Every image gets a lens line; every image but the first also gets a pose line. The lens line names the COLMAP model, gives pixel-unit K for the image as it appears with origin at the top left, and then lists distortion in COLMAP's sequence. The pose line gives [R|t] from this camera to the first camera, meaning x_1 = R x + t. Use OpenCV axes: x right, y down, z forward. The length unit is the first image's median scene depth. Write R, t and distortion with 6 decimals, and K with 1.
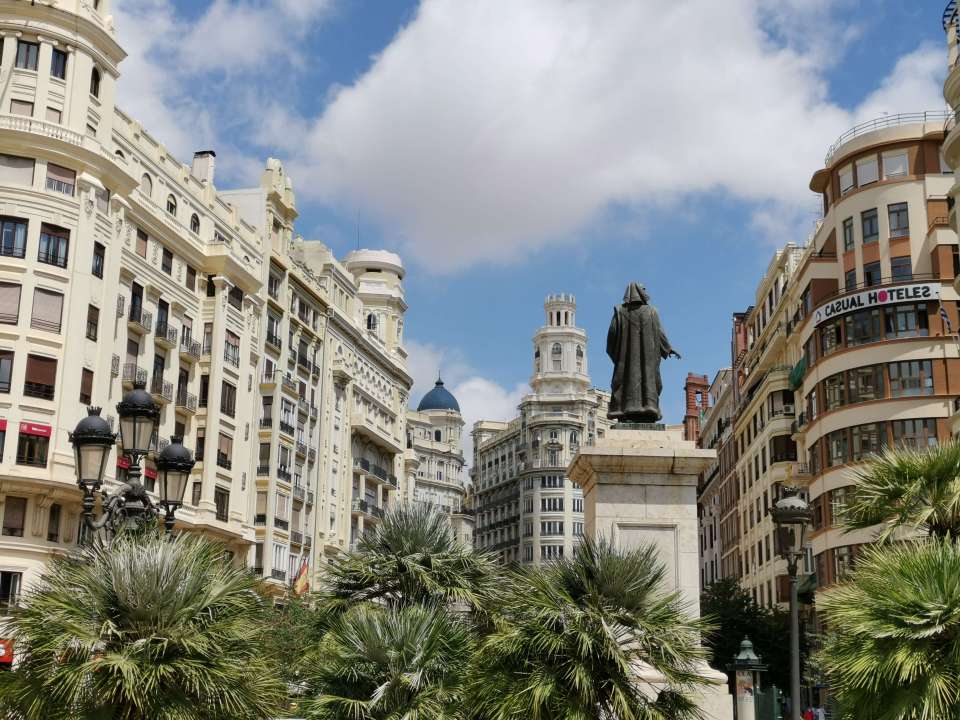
lens RADIAL K [[1180.1, 0, 478.3], [0, 1180.1, 371.2], [0, 0, 1]] dist [0.048972, -0.056759]
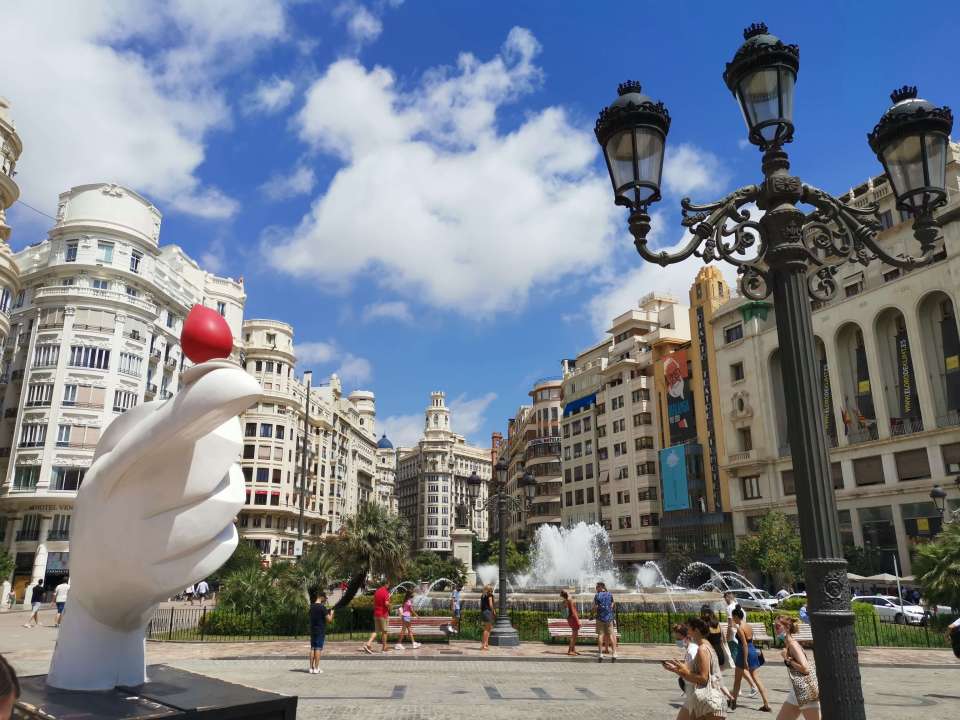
lens RADIAL K [[722.4, 0, 475.5], [0, 722.4, 363.1], [0, 0, 1]] dist [0.040807, -0.037444]
pose [[0.991345, 0.015122, 0.130410, -0.071706], [-0.013063, 0.999776, -0.016631, -0.183863], [-0.130633, 0.014784, 0.991321, -0.660692]]
